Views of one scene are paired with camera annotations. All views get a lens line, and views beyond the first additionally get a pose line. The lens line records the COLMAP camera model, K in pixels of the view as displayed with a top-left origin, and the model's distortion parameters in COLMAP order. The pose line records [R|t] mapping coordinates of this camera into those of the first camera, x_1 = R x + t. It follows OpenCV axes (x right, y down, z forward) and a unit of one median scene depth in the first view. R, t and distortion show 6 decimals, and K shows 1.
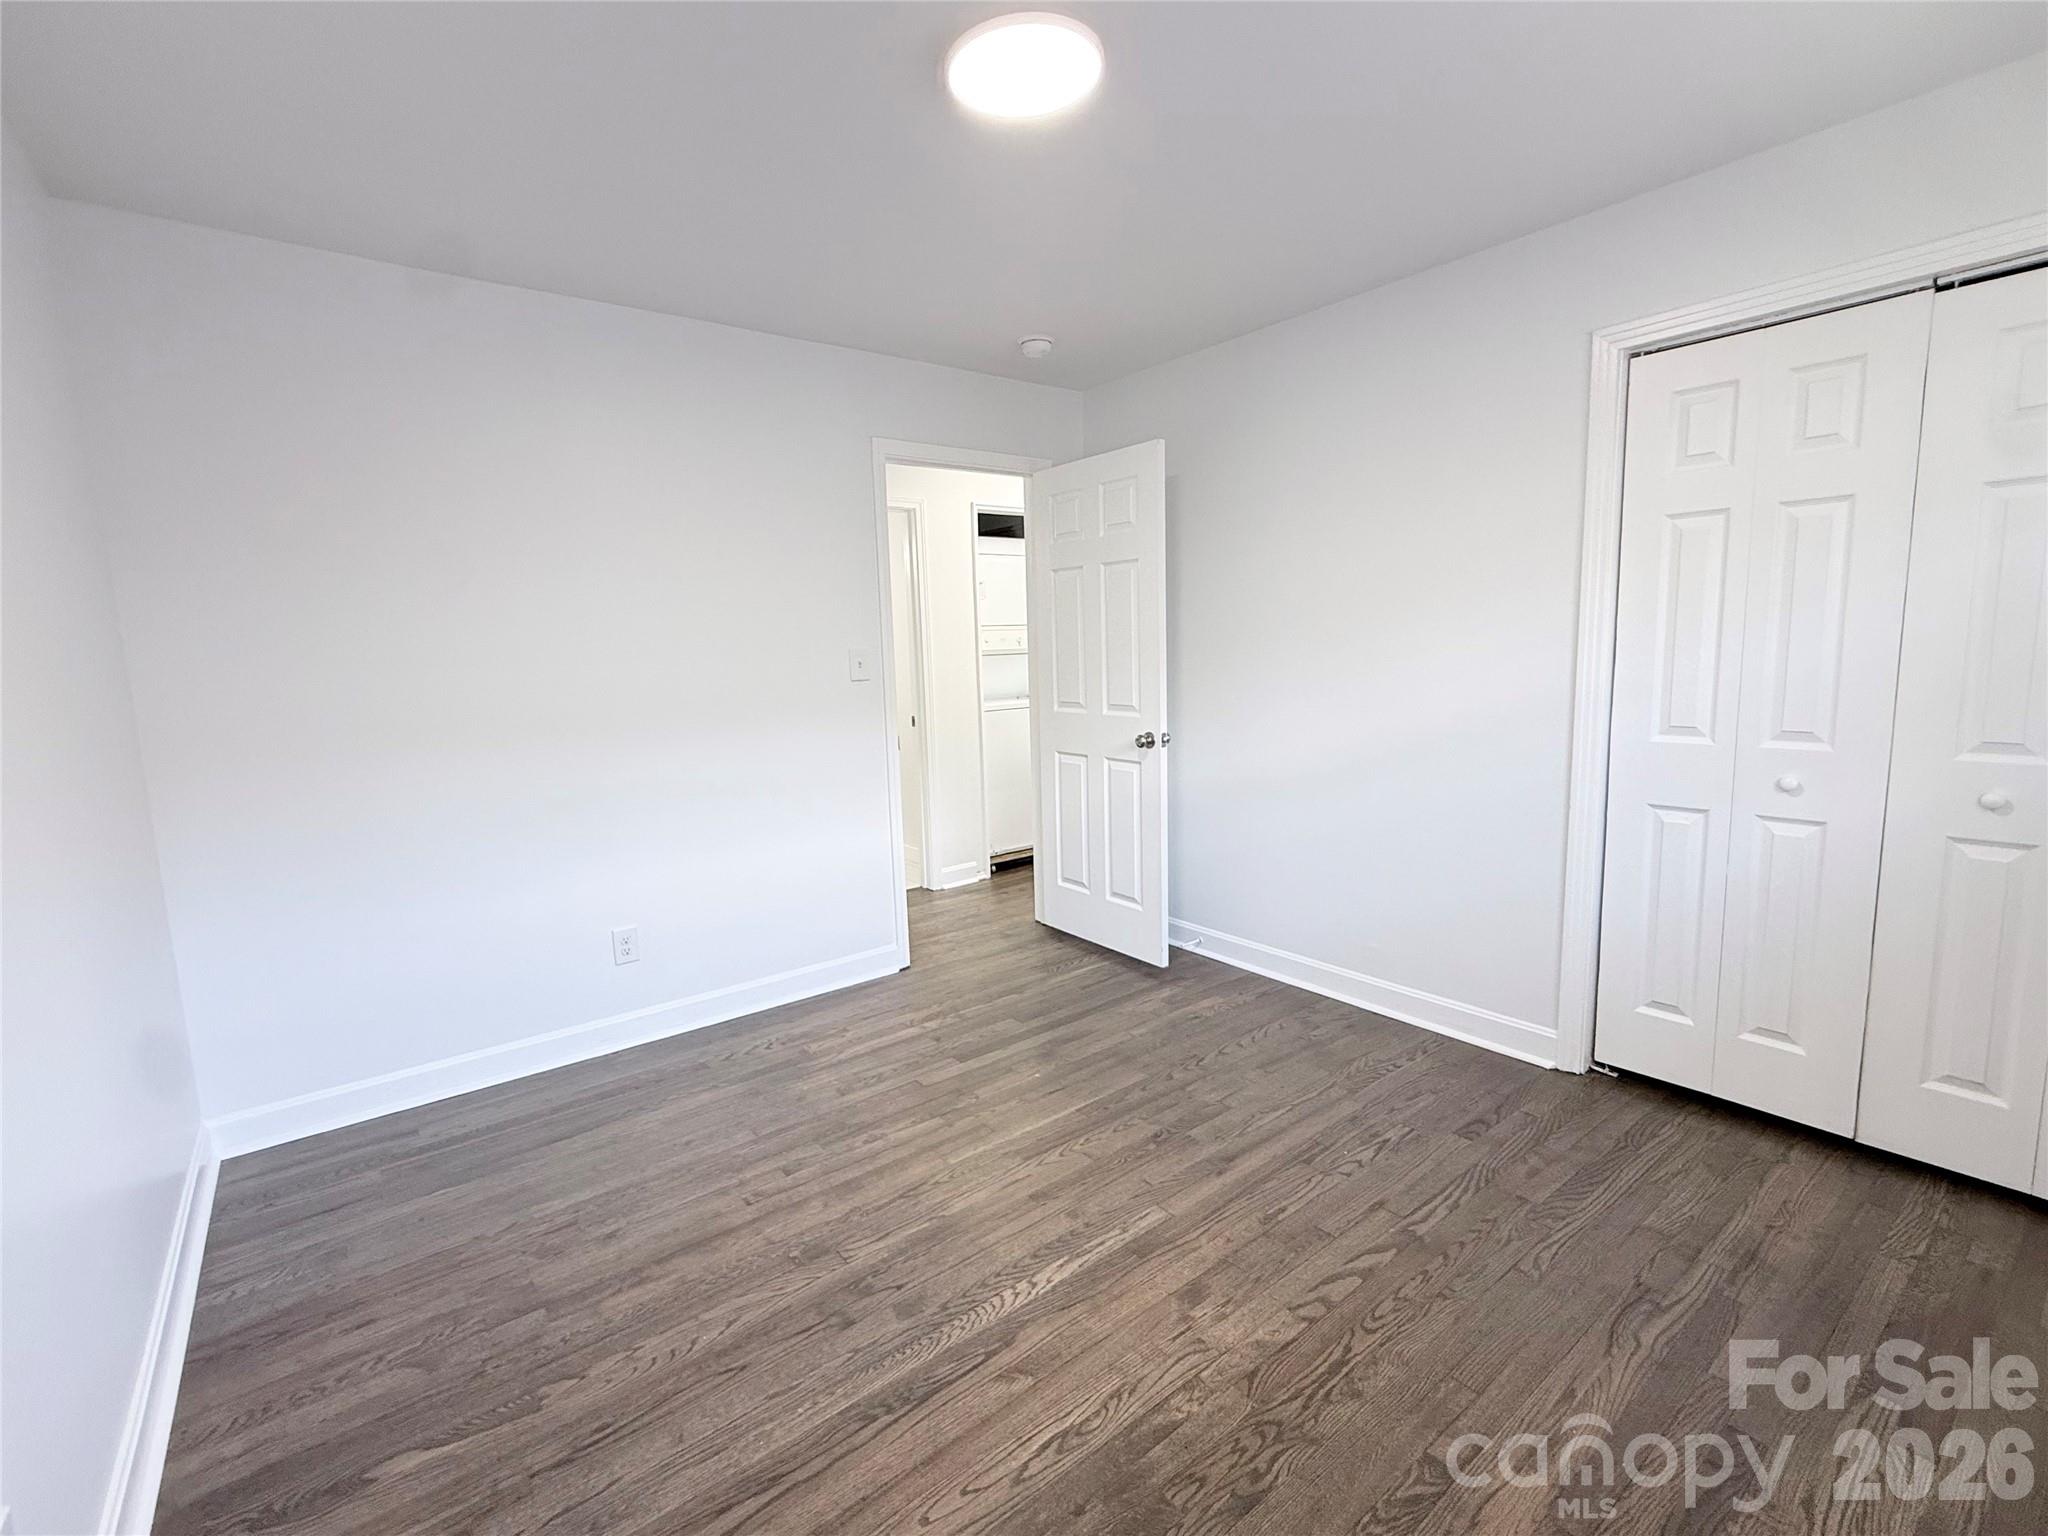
lens RADIAL K [[911.0, 0, 1042.2], [0, 911.0, 762.7], [0, 0, 1]] dist [0.003919, 0.000123]
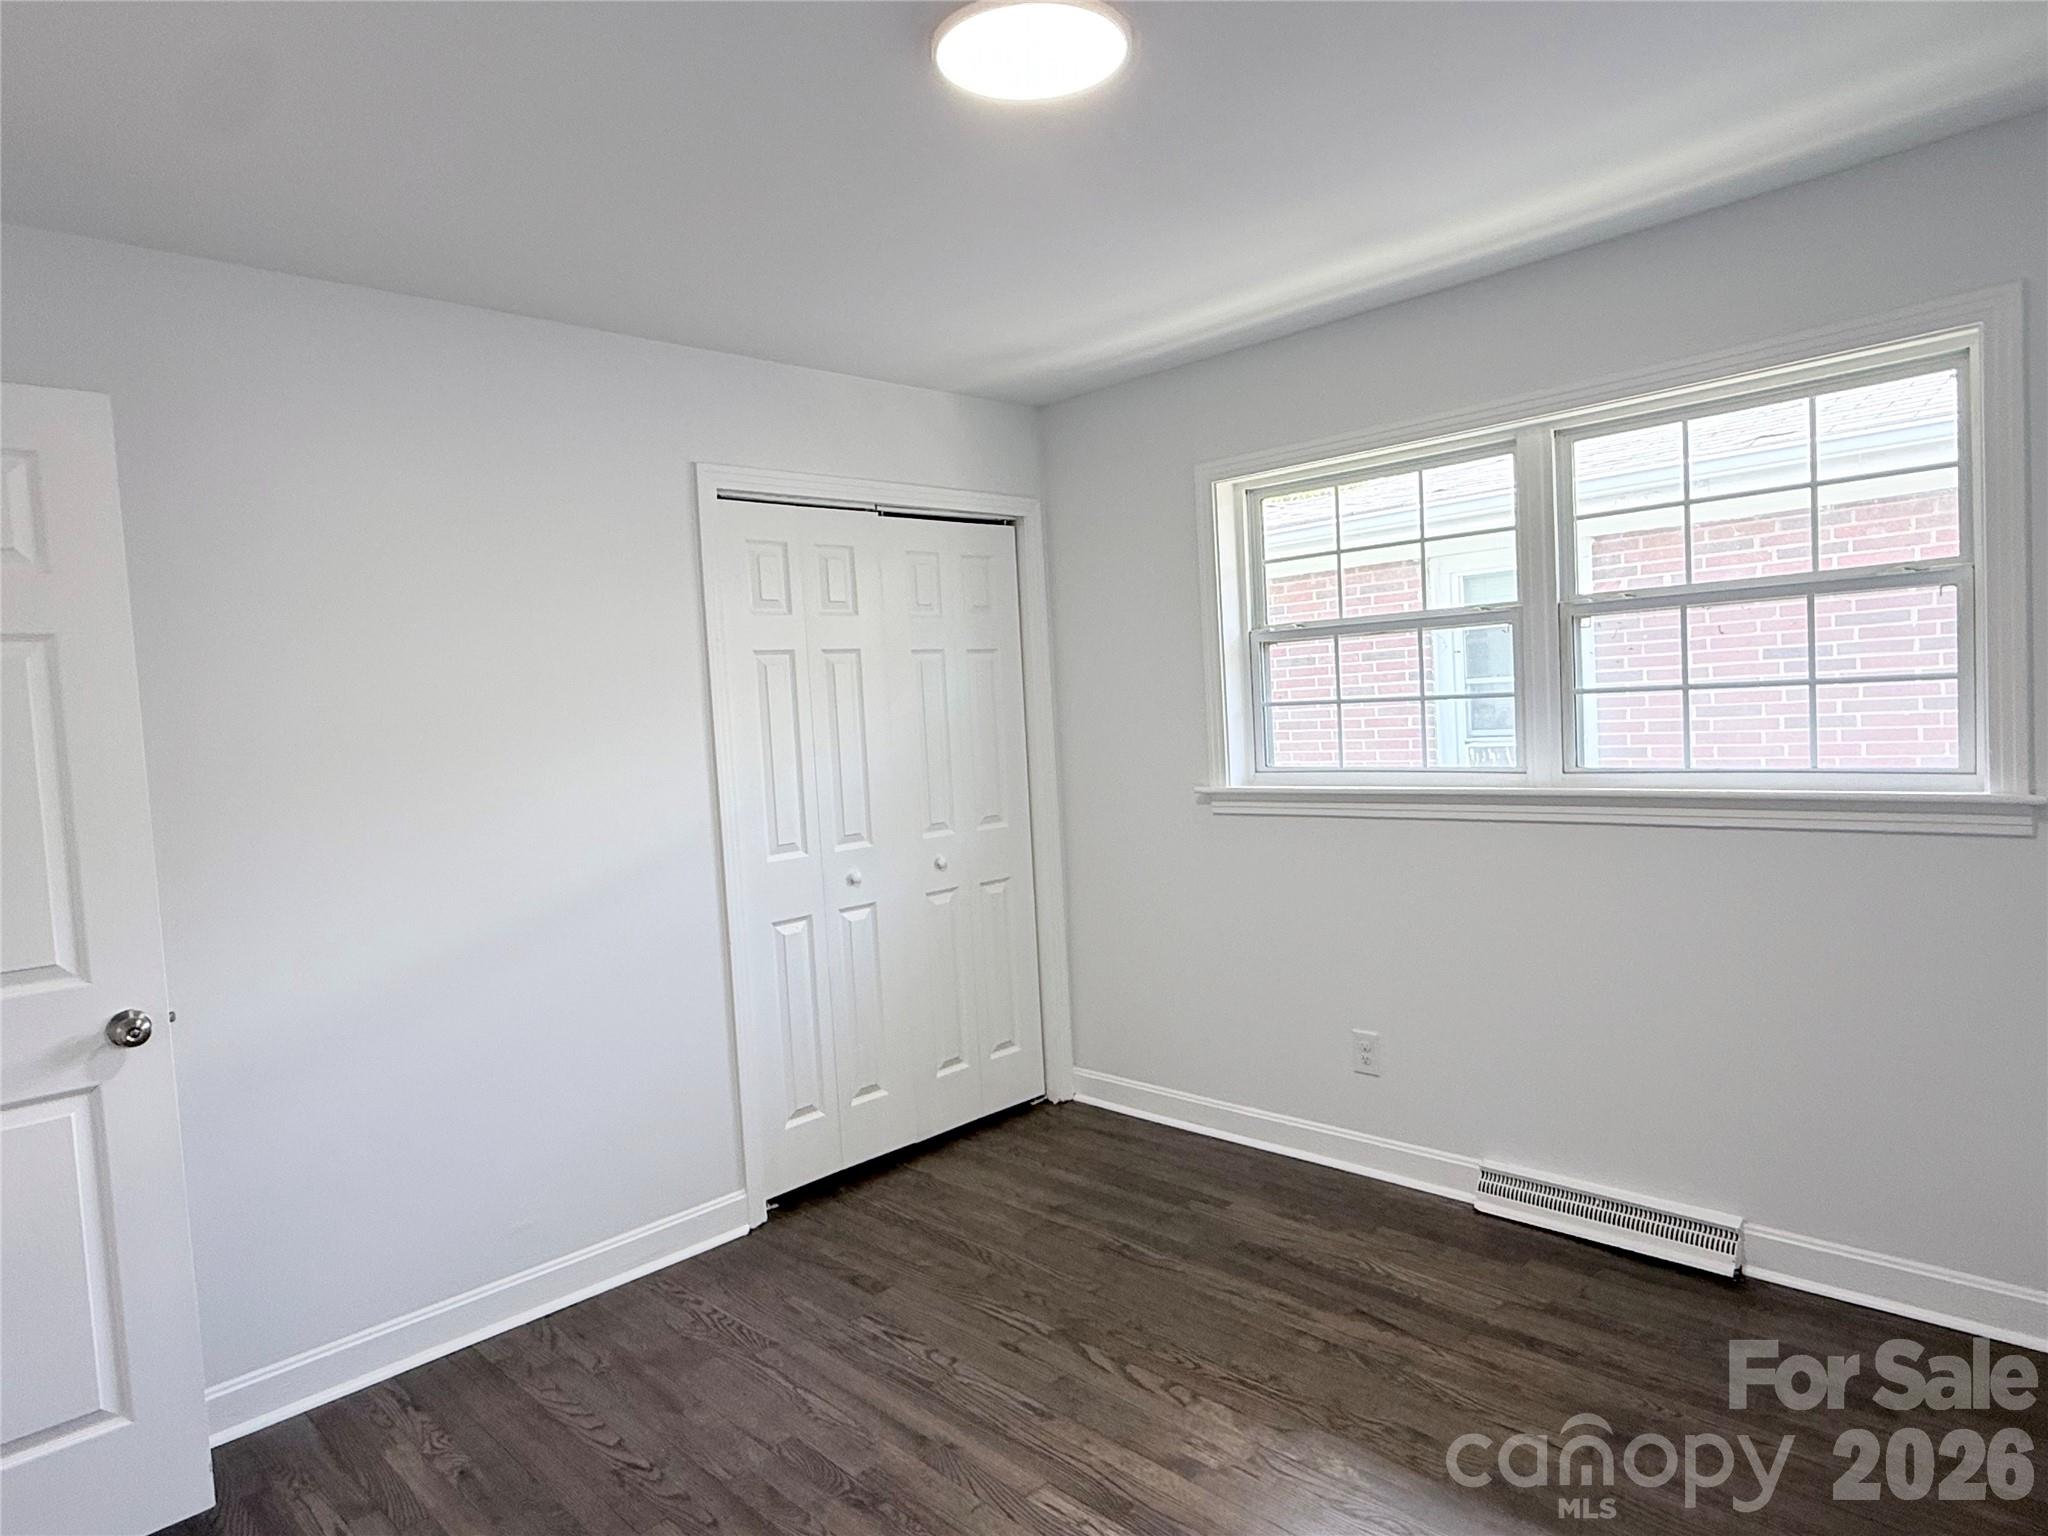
lens RADIAL K [[1217.7, 0, 994.4], [0, 1217.7, 772.2], [0, 0, 1]] dist [-0.006537, 0.001284]
pose [[-0.094390, -0.017022, 0.995390, -0.895328], [0.196117, 0.979943, 0.035355, -0.148729], [-0.976027, 0.198550, -0.089158, 1.036048]]
